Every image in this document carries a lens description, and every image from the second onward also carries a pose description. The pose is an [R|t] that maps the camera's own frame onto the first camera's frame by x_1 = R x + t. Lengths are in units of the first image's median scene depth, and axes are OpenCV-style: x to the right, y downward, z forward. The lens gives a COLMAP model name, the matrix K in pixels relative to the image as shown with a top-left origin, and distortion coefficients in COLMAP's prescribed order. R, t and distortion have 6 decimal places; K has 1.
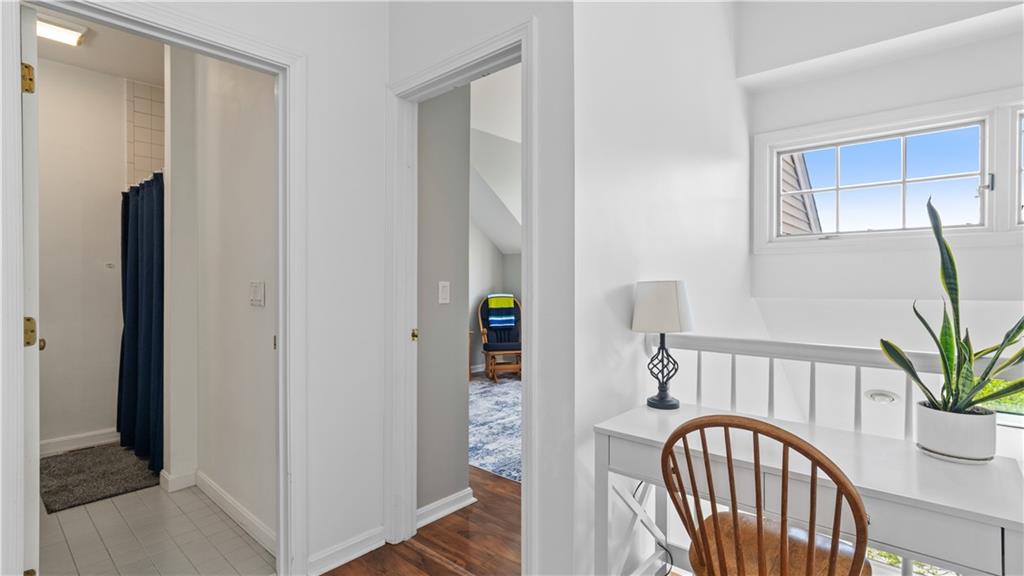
lens RADIAL K [[488.4, 0, 512.9], [0, 488.4, 283.1], [0, 0, 1]] dist [-0.002230, 0.000376]
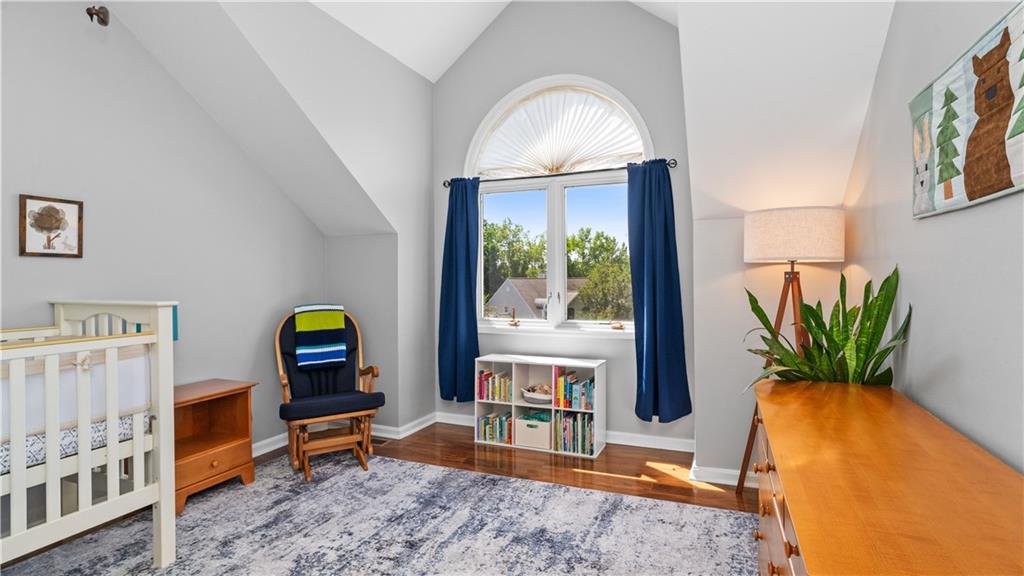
lens RADIAL K [[488.4, 0, 512.9], [0, 488.4, 283.1], [0, 0, 1]] dist [-0.002230, 0.000376]
pose [[0.949664, -0.008448, 0.313158, 0.010931], [0.010991, 0.999919, -0.006355, 0.002889], [-0.313079, 0.009477, 0.949680, 0.422339]]
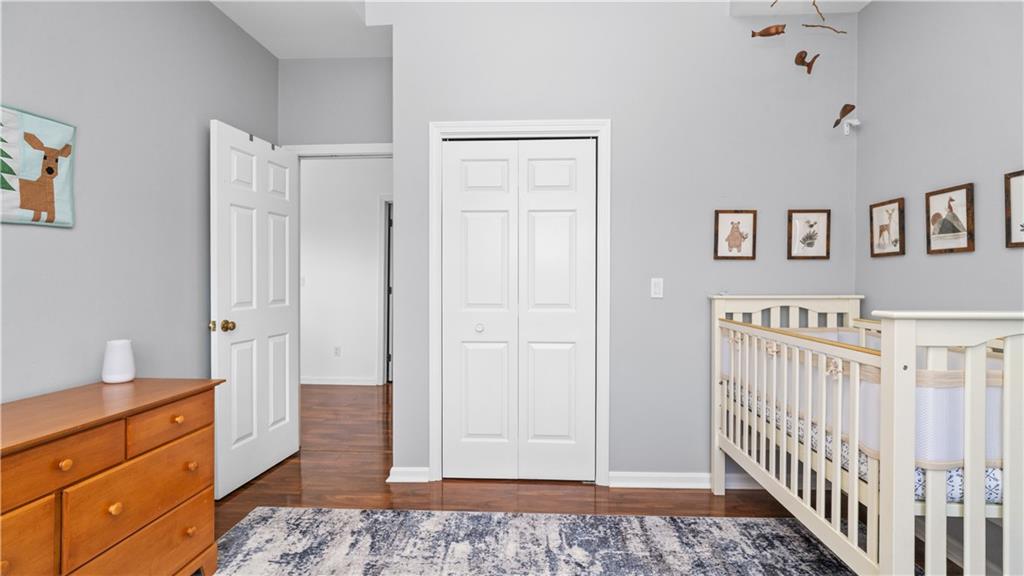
lens RADIAL K [[488.4, 0, 512.9], [0, 488.4, 283.1], [0, 0, 1]] dist [-0.002230, 0.000376]
pose [[-0.782957, 0.001408, -0.622074, 0.162673], [-0.008954, 0.999868, 0.013532, -0.003718], [0.622011, 0.016165, -0.782842, 0.869035]]
